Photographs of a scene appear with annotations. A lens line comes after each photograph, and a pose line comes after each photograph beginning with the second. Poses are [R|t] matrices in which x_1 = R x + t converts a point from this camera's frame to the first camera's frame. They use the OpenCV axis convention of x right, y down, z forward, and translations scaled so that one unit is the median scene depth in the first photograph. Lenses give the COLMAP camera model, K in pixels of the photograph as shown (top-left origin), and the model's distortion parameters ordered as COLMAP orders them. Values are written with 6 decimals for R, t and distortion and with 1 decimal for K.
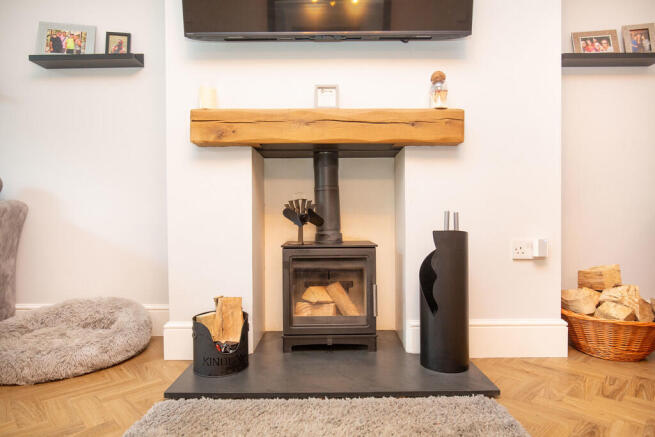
lens RADIAL K [[370.2, 0, 327.5], [0, 370.2, 218.5], [0, 0, 1]] dist [-0.002830, -0.001638]
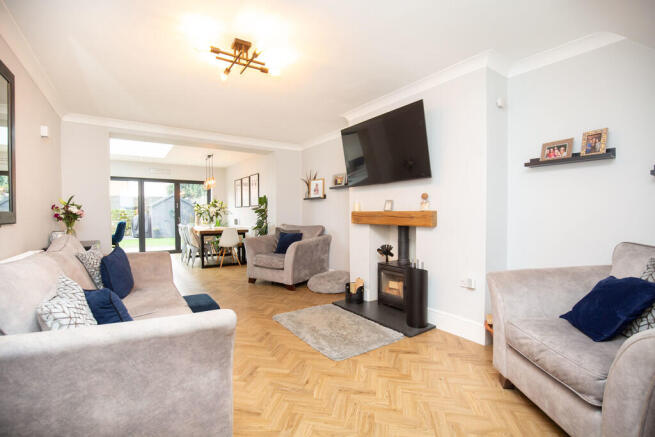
lens RADIAL K [[298.4, 0, 330.6], [0, 298.4, 219.5], [0, 0, 1]] dist [-0.029228, 0.001082]
pose [[0.565983, 0.020443, -0.824163, 1.353018], [0.003404, 0.999626, 0.027133, -0.279197], [0.824410, -0.018163, 0.565702, -0.420089]]
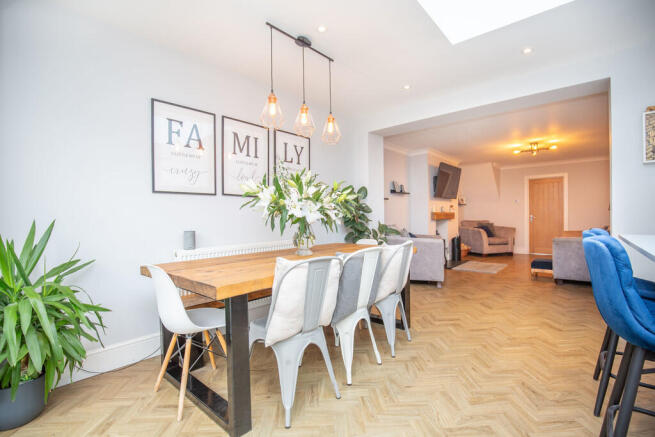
lens RADIAL K [[298.4, 0, 330.6], [0, 298.4, 219.5], [0, 0, 1]] dist [-0.029228, 0.001082]
pose [[0.656003, -0.013016, 0.754646, -3.698459], [0.007168, 0.999914, 0.011016, -0.239312], [-0.754724, -0.001817, 0.656040, -0.407023]]
